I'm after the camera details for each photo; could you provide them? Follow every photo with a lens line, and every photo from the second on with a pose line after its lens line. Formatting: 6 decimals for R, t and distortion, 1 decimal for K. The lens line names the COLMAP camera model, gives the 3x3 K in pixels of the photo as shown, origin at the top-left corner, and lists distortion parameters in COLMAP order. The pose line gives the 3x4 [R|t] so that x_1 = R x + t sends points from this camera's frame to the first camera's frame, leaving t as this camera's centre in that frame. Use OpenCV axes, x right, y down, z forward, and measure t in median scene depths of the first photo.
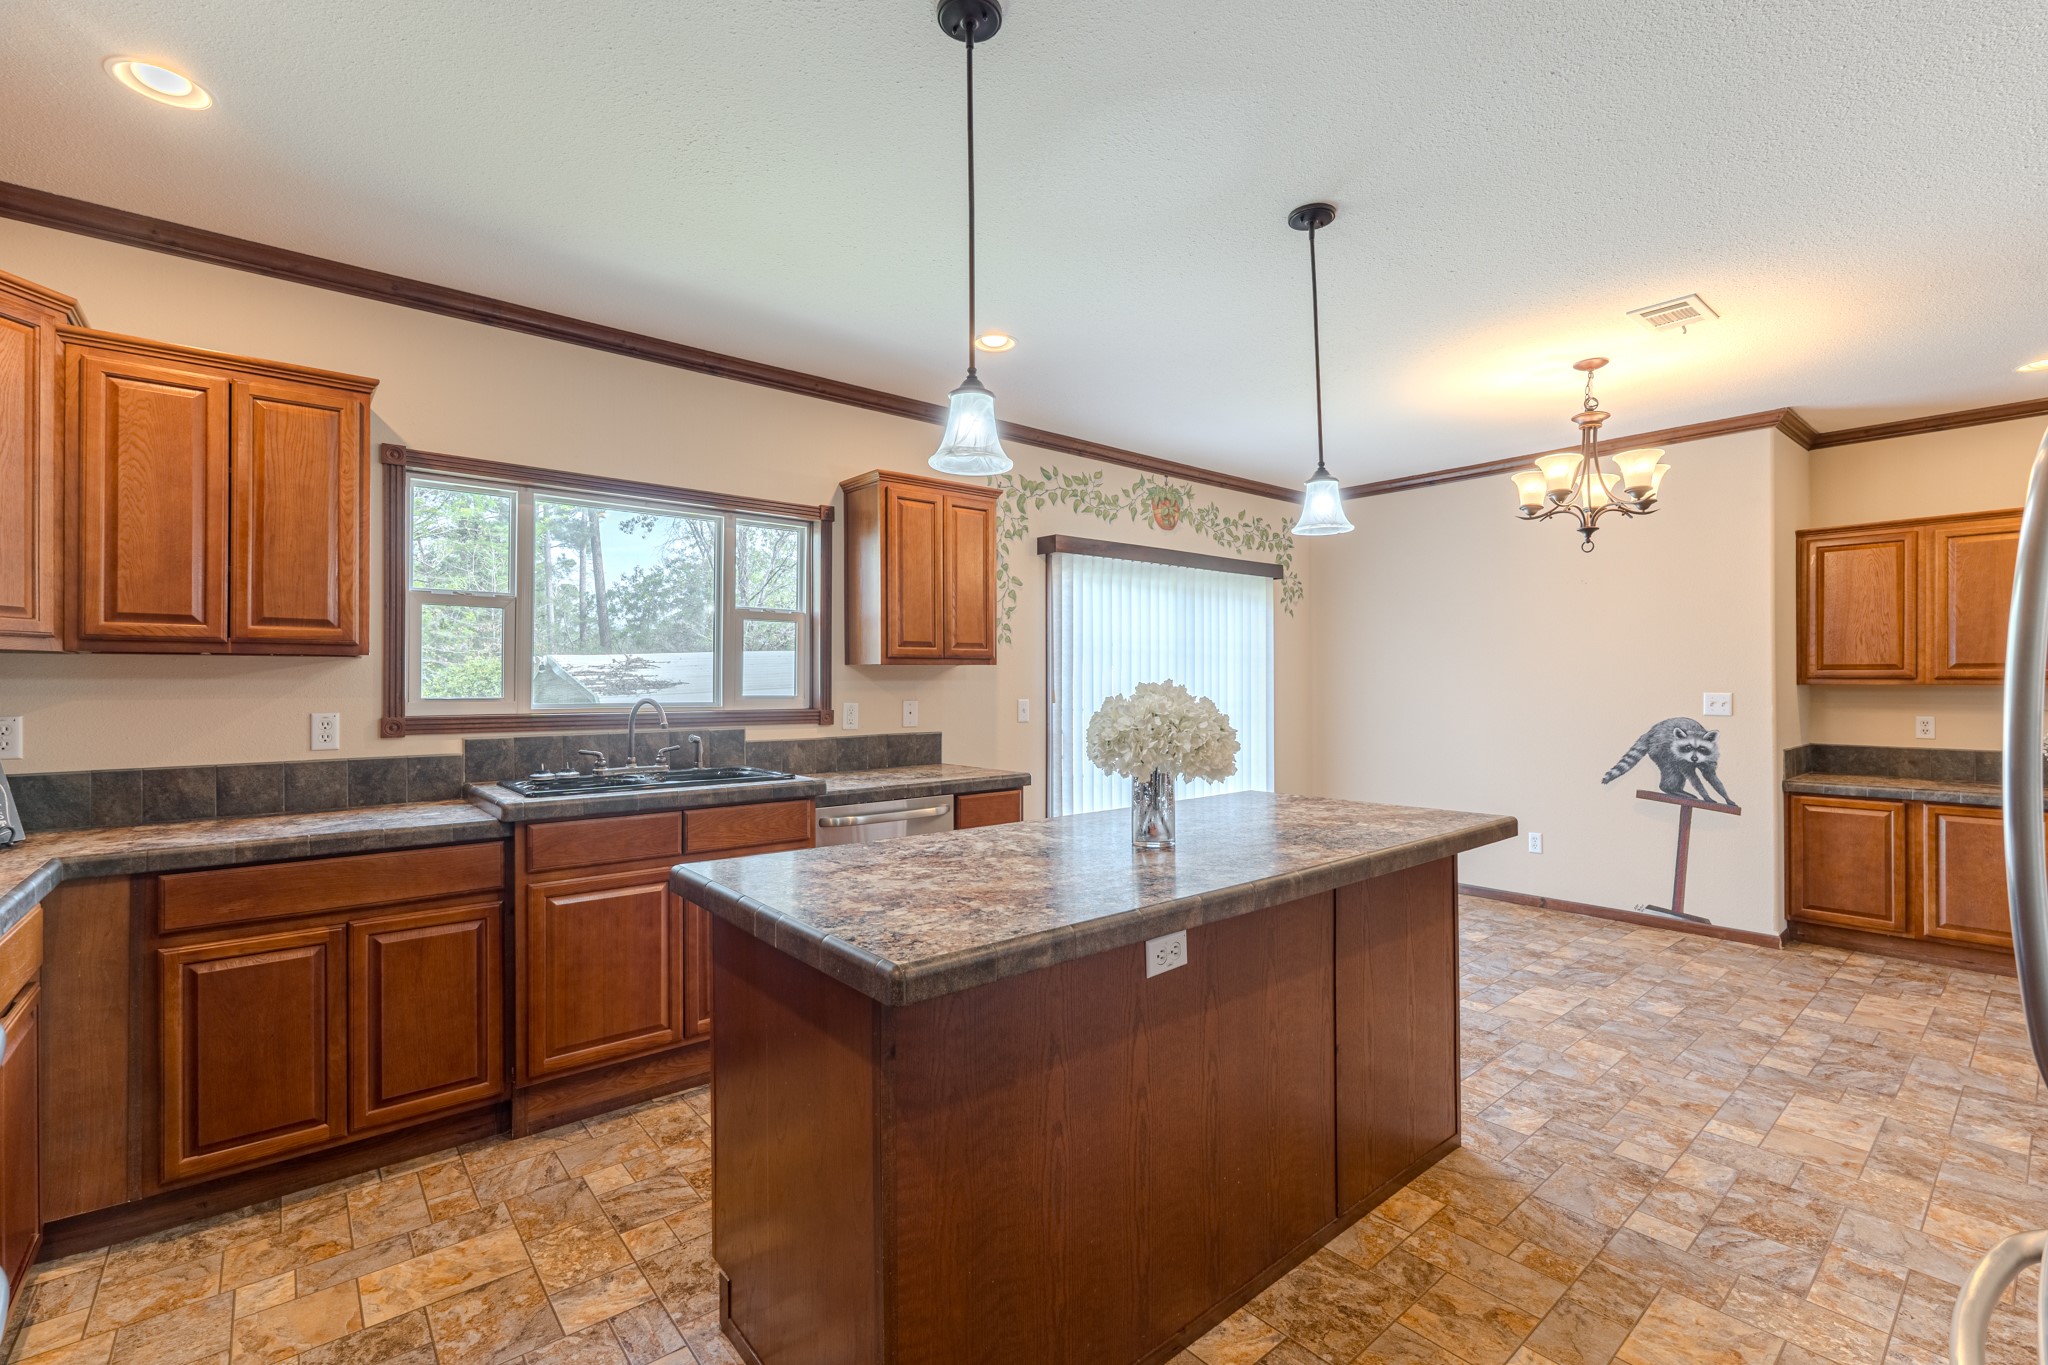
lens RADIAL K [[897.4, 0, 1024.6], [0, 897.4, 690.3], [0, 0, 1]] dist [0.005322, -0.002347]
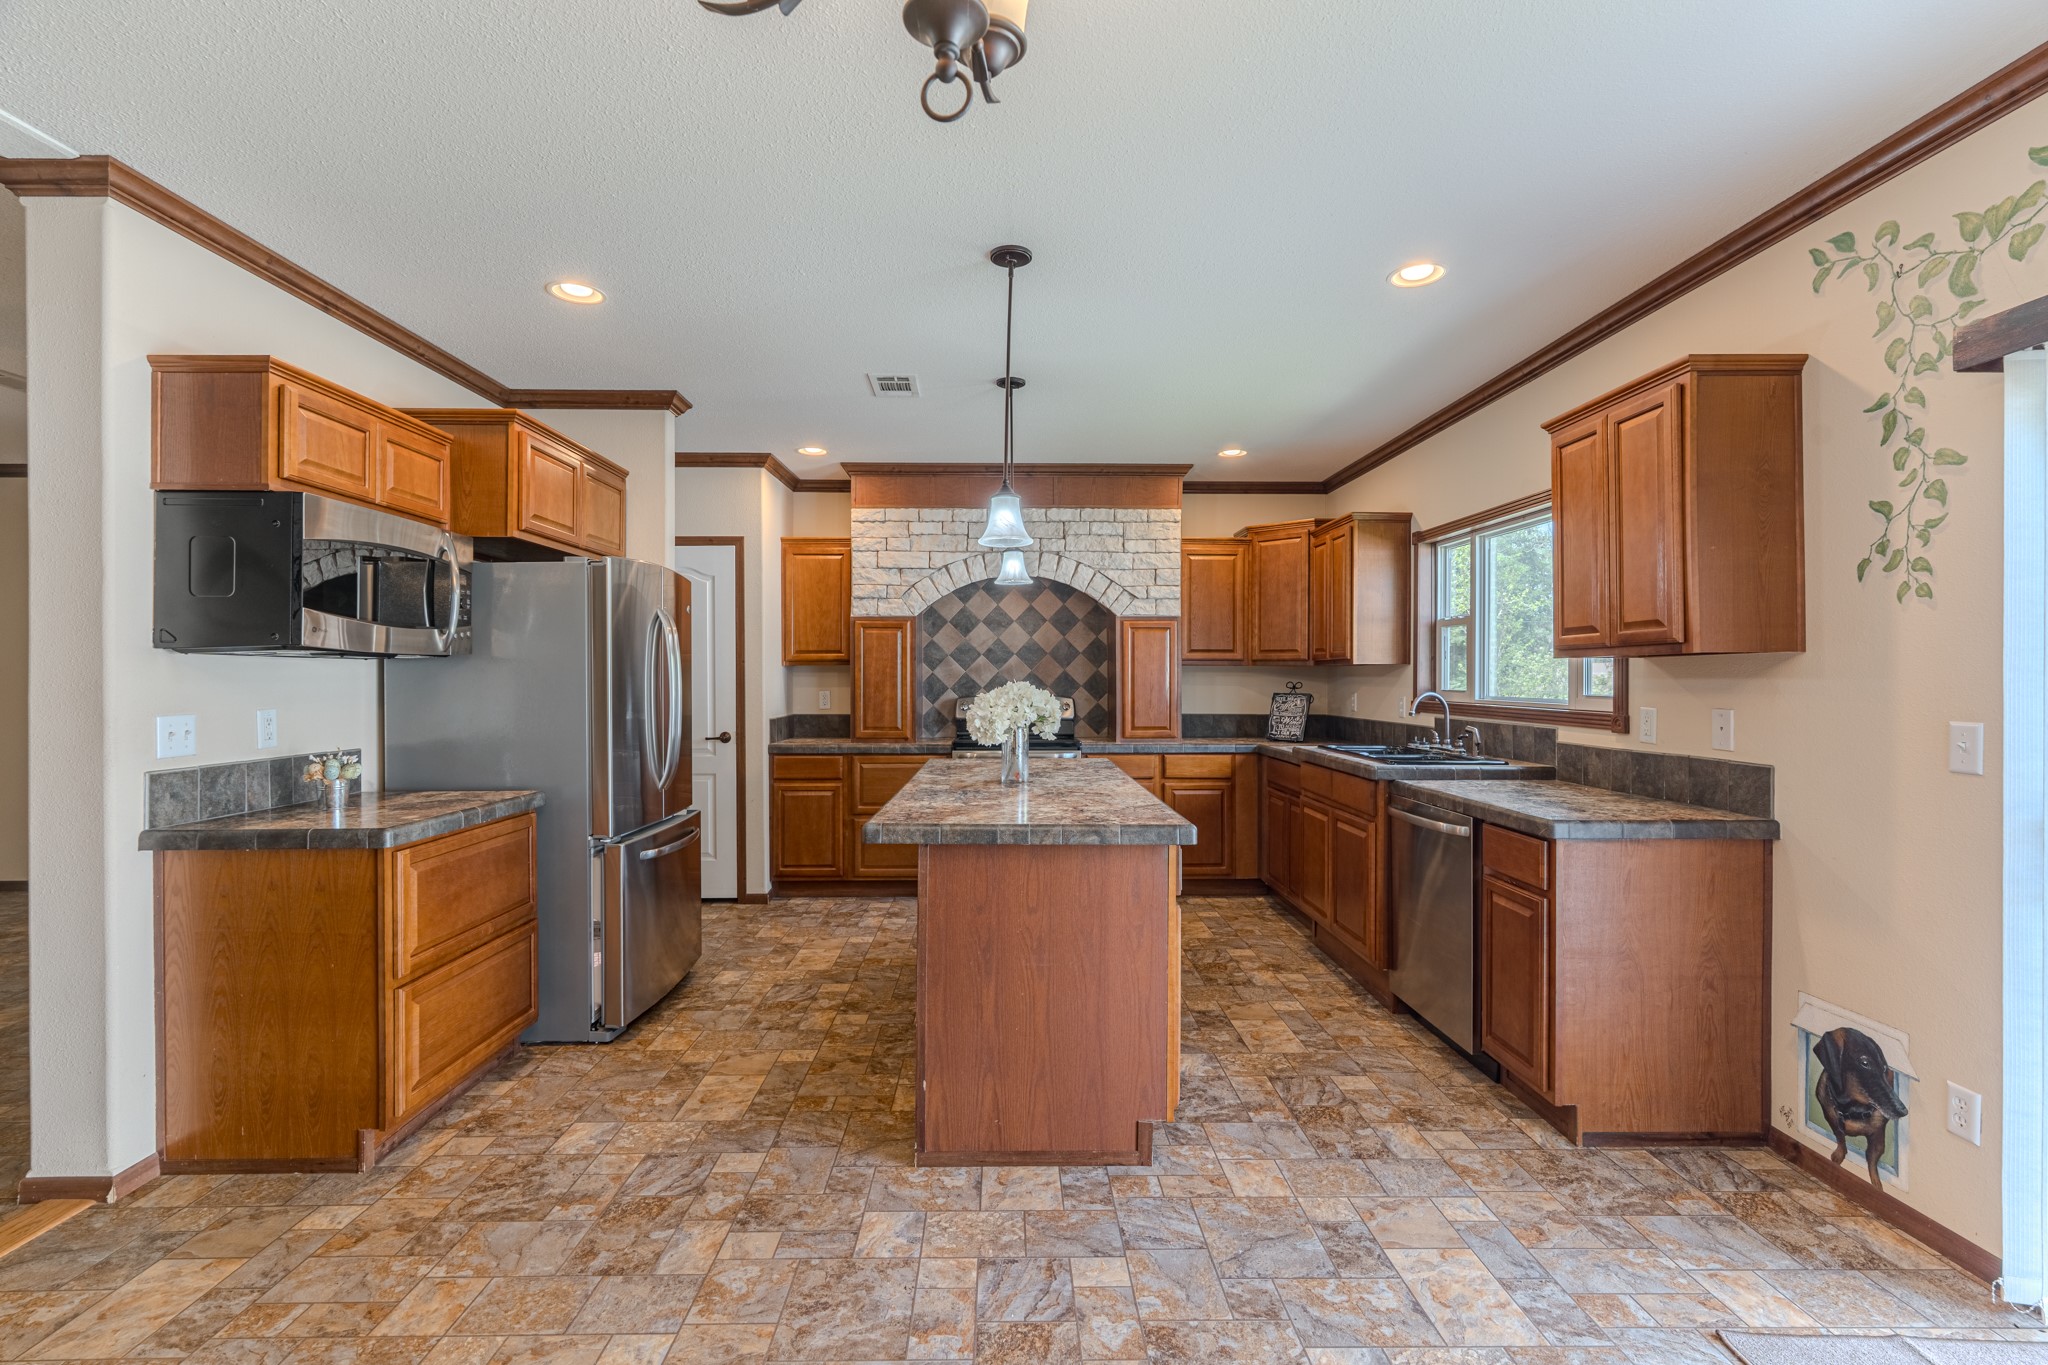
lens RADIAL K [[897.4, 0, 1012.1], [0, 897.4, 676.9], [0, 0, 1]] dist [0.005322, -0.002347]
pose [[-0.638108, 0.001550, -0.769946, 0.735736], [-0.003751, 0.999980, 0.005122, -0.012617], [0.769938, 0.006157, -0.638089, 1.074586]]
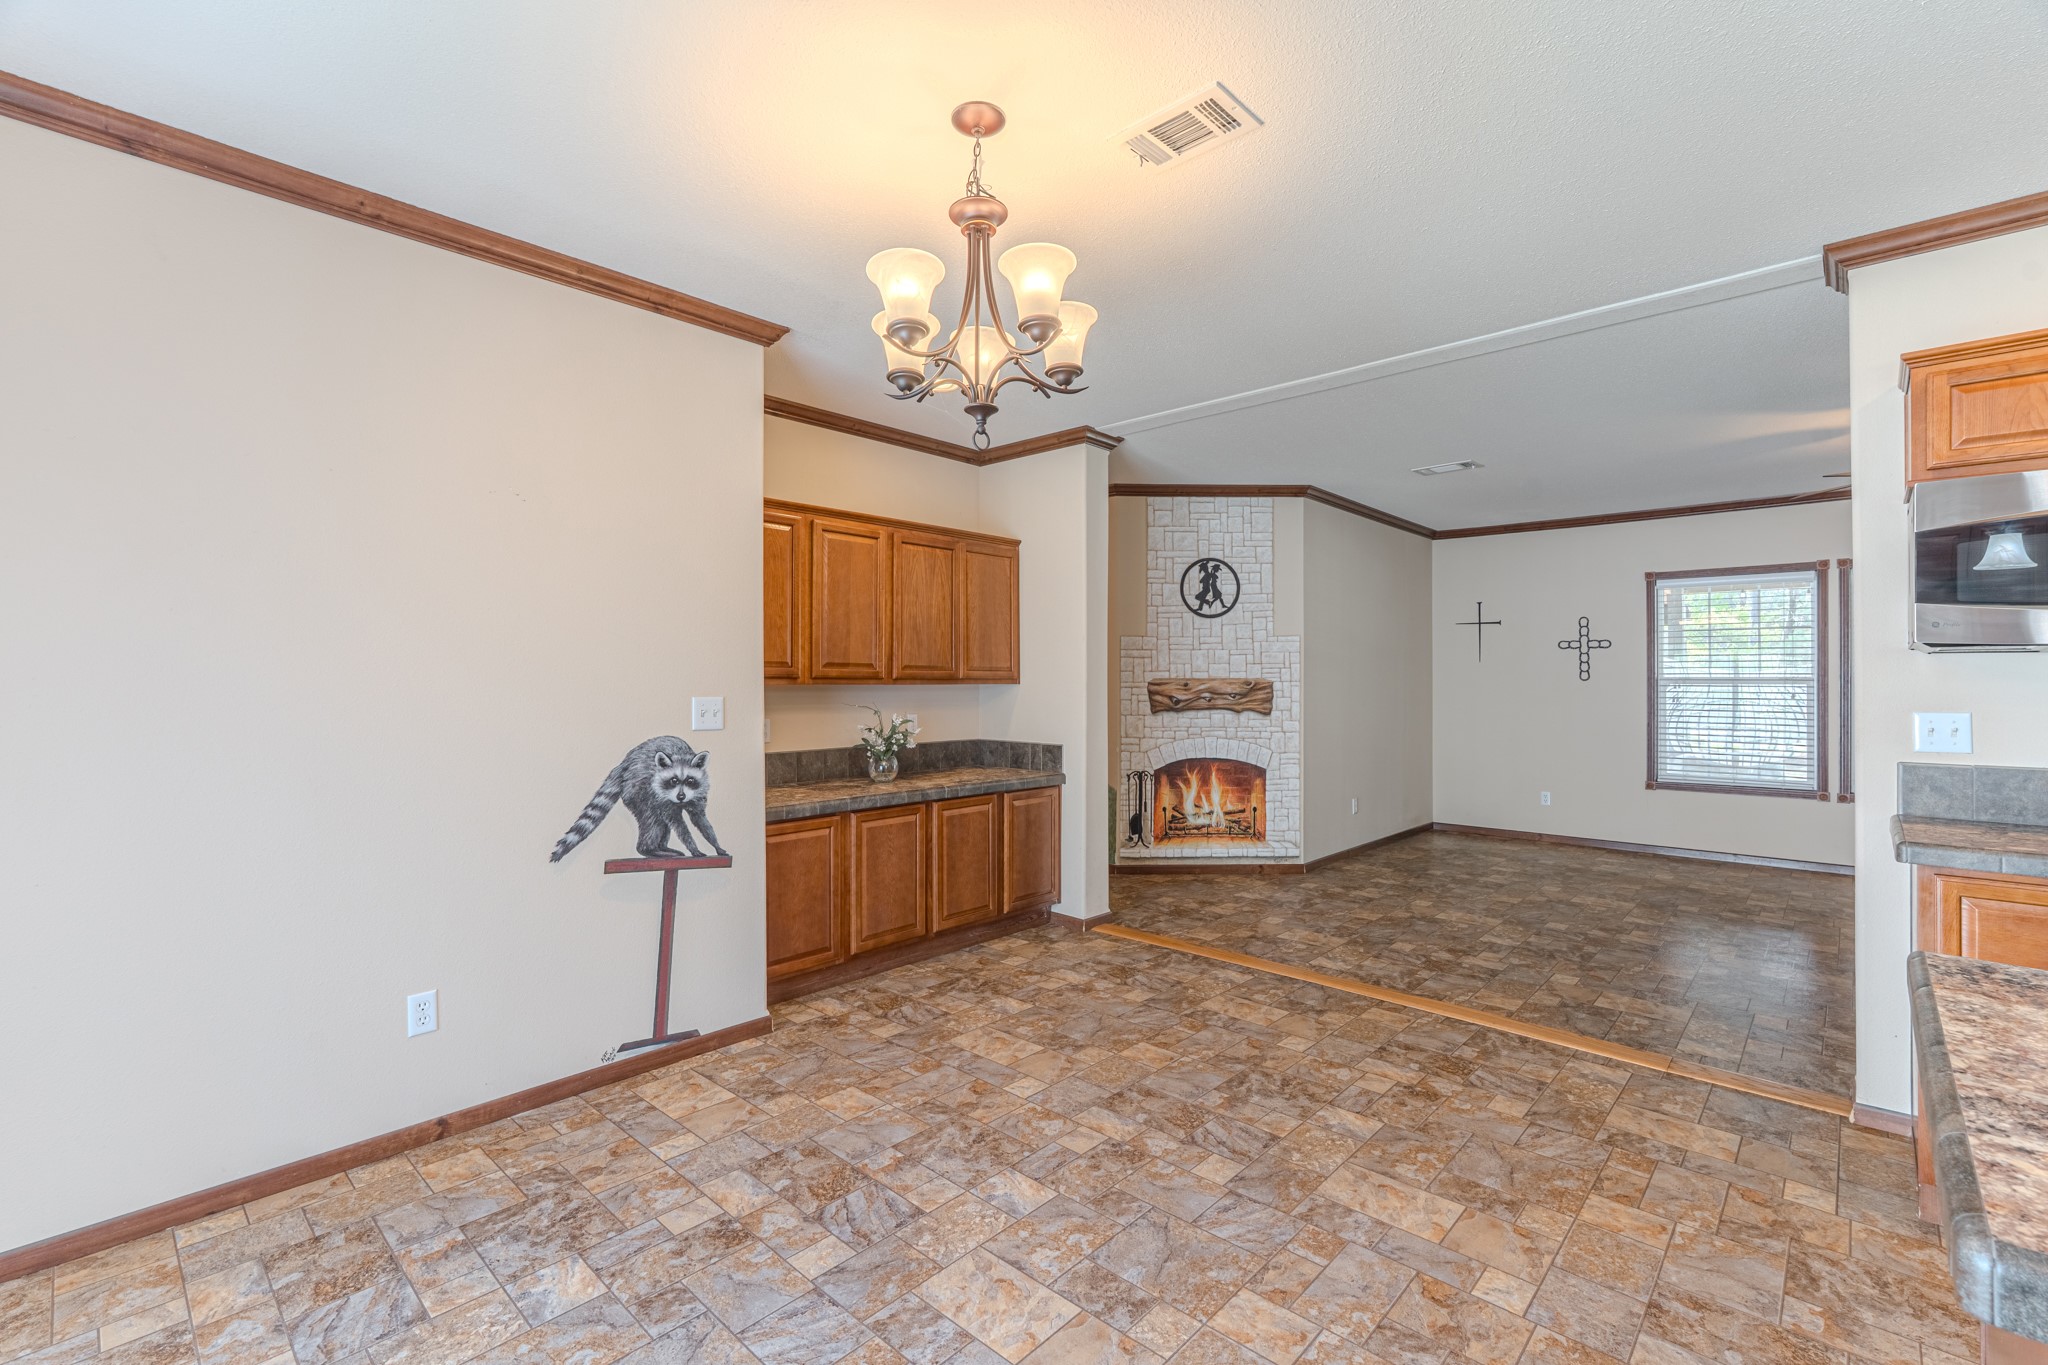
lens RADIAL K [[897.4, 0, 1027.1], [0, 897.4, 675.1], [0, 0, 1]] dist [0.005322, -0.002347]
pose [[-0.121600, 0.007067, 0.992554, 0.063230], [0.007951, 0.999950, -0.006145, -0.008637], [-0.992547, 0.007145, -0.121650, 0.963129]]
